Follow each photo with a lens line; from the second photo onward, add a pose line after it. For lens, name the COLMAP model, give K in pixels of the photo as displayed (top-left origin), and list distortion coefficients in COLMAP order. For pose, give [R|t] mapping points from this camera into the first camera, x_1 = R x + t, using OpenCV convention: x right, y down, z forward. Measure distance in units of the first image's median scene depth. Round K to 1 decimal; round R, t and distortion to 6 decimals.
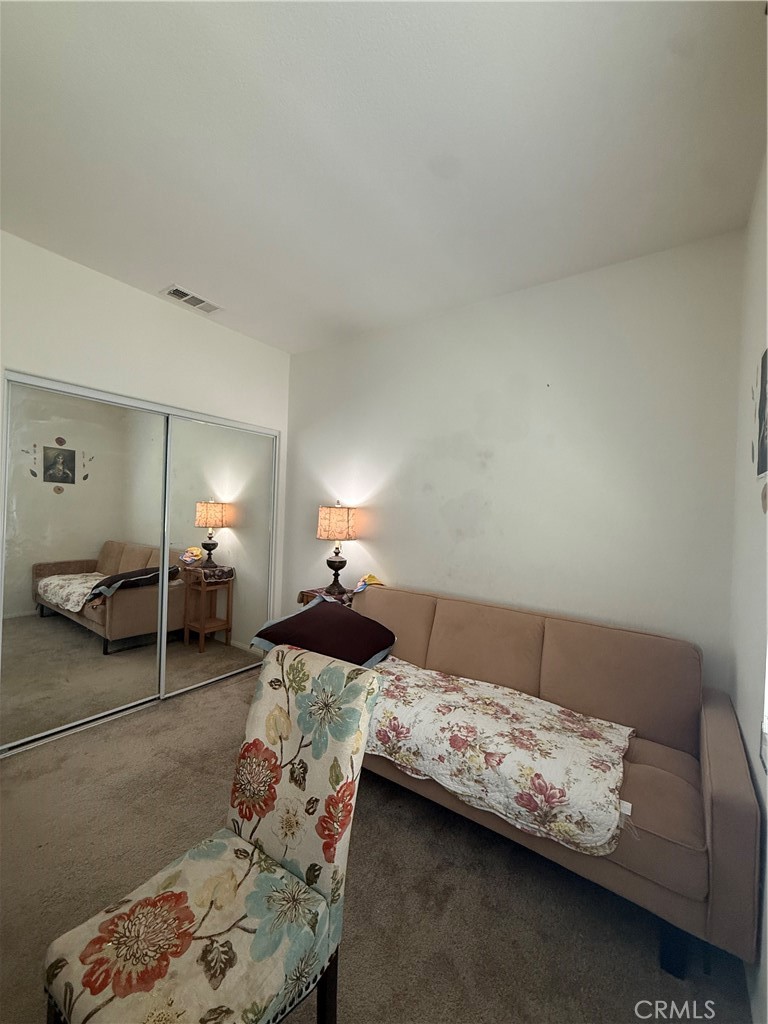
lens RADIAL K [[409.3, 0, 384.8], [0, 409.3, 510.8], [0, 0, 1]] dist [-0.000712, 0.001215]
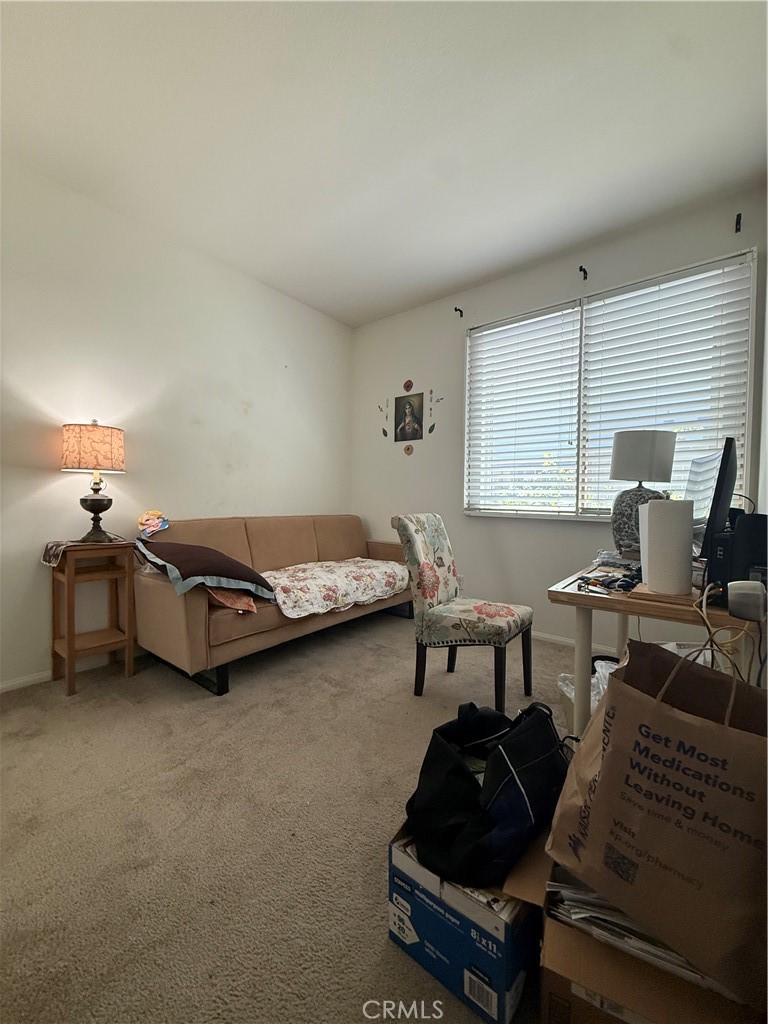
lens RADIAL K [[409.3, 0, 384.9], [0, 409.3, 508.7], [0, 0, 1]] dist [-0.000712, 0.001215]
pose [[0.052173, -0.057702, 0.996970, -1.004951], [-0.005690, 0.998296, 0.058077, 0.108684], [-0.998622, -0.008703, 0.051755, 0.514927]]
